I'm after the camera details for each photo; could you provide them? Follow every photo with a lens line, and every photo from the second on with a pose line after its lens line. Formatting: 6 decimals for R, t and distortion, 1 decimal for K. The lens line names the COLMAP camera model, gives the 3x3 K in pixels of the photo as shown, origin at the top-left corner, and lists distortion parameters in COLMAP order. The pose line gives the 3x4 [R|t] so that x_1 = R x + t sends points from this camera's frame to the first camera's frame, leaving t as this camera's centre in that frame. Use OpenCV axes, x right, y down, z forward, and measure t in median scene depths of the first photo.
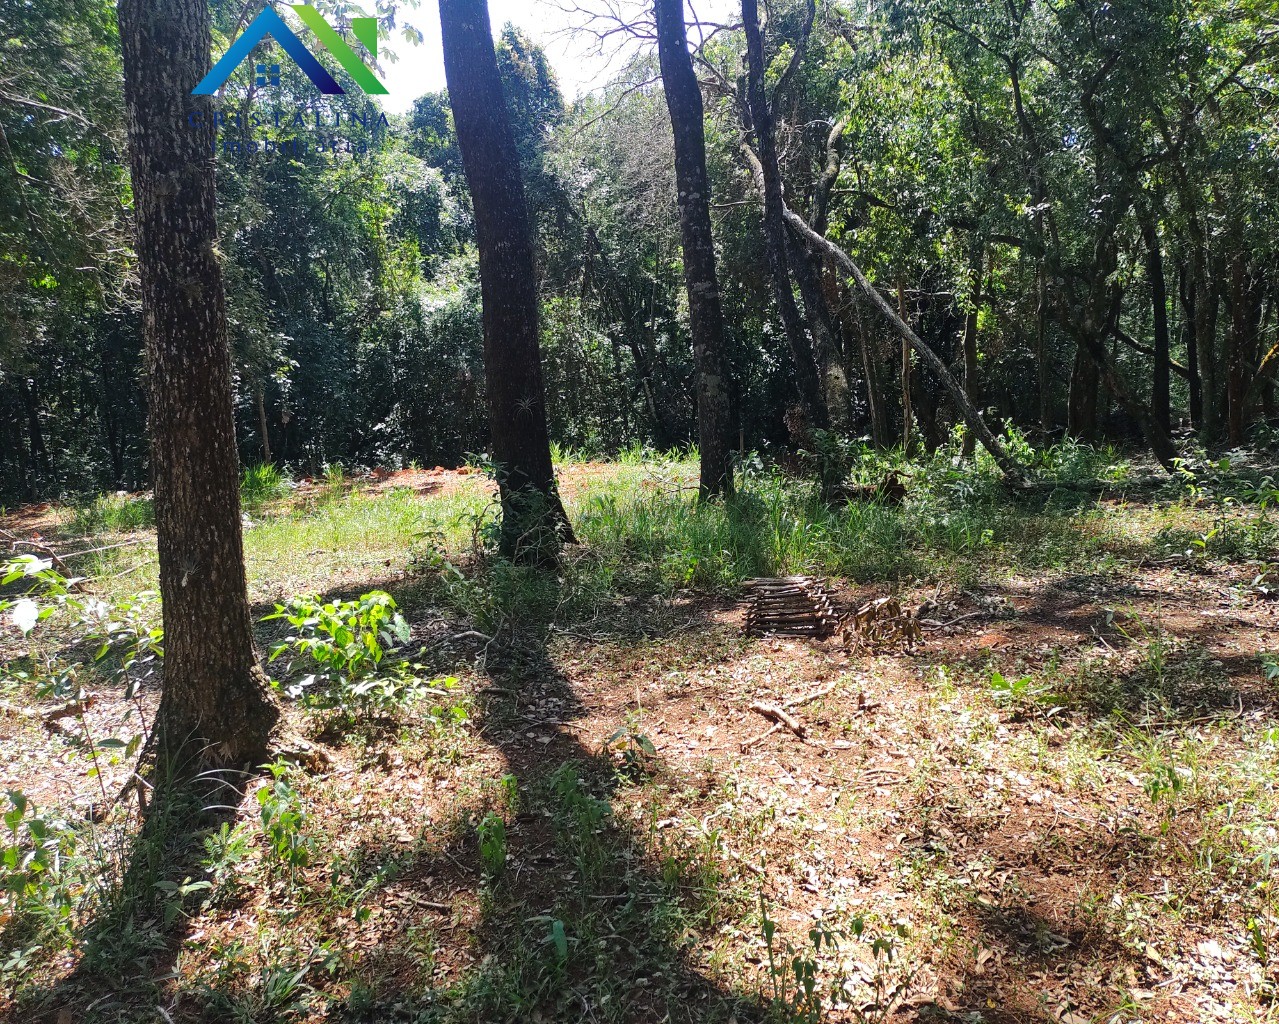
lens RADIAL K [[963.6, 0, 619.4], [0, 963.6, 499.0], [0, 0, 1]] dist [0.046273, -0.035372]
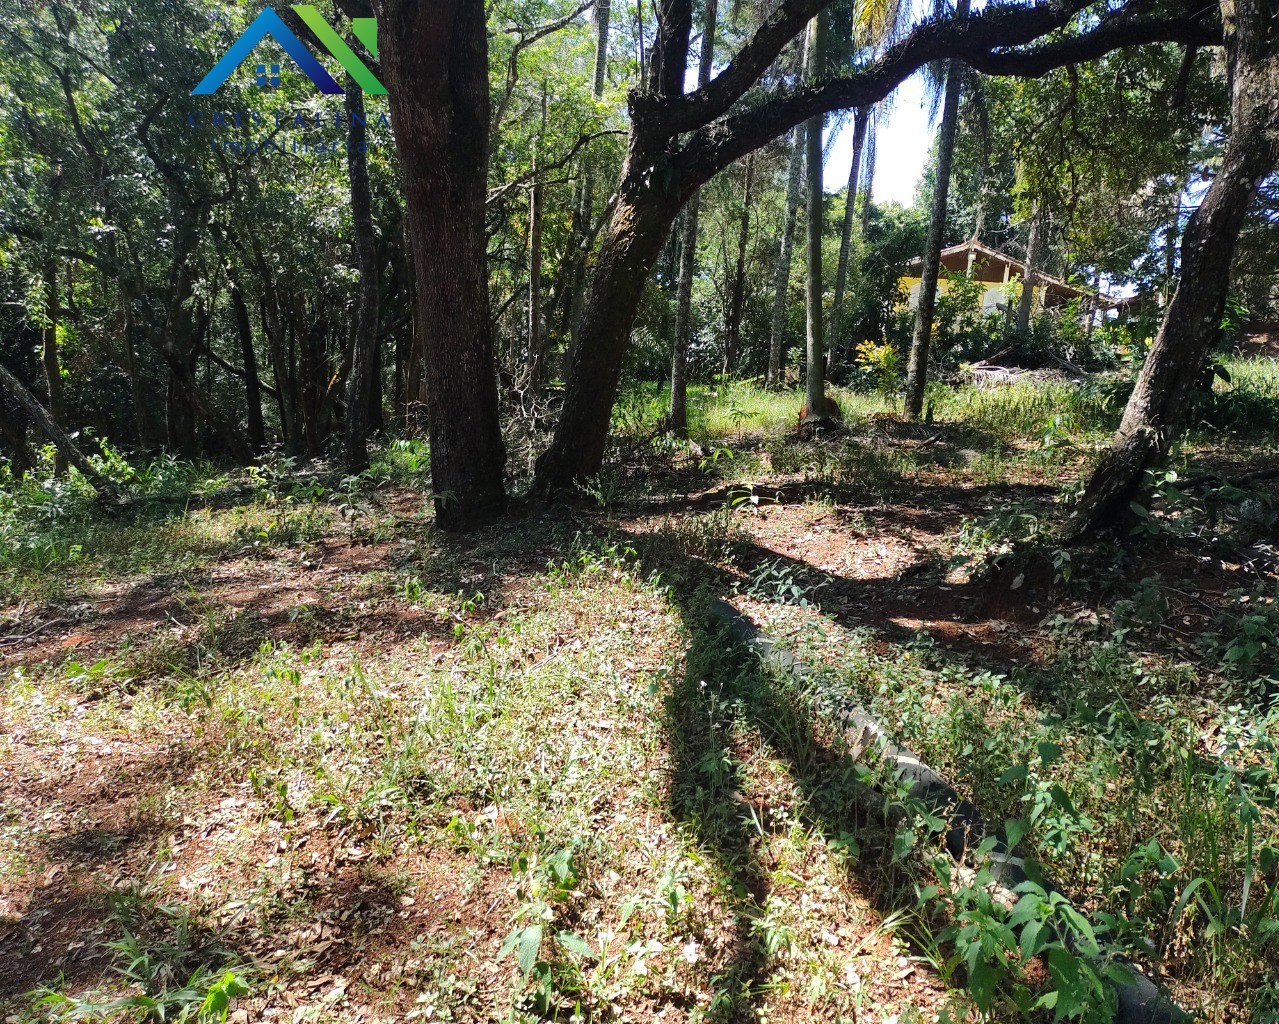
lens RADIAL K [[963.6, 0, 619.4], [0, 963.6, 499.0], [0, 0, 1]] dist [0.046273, -0.035372]
pose [[0.652369, -0.075194, 0.754162, -0.014537], [0.090272, 0.995692, 0.021188, 0.016520], [-0.752506, 0.054258, 0.656347, -0.114913]]
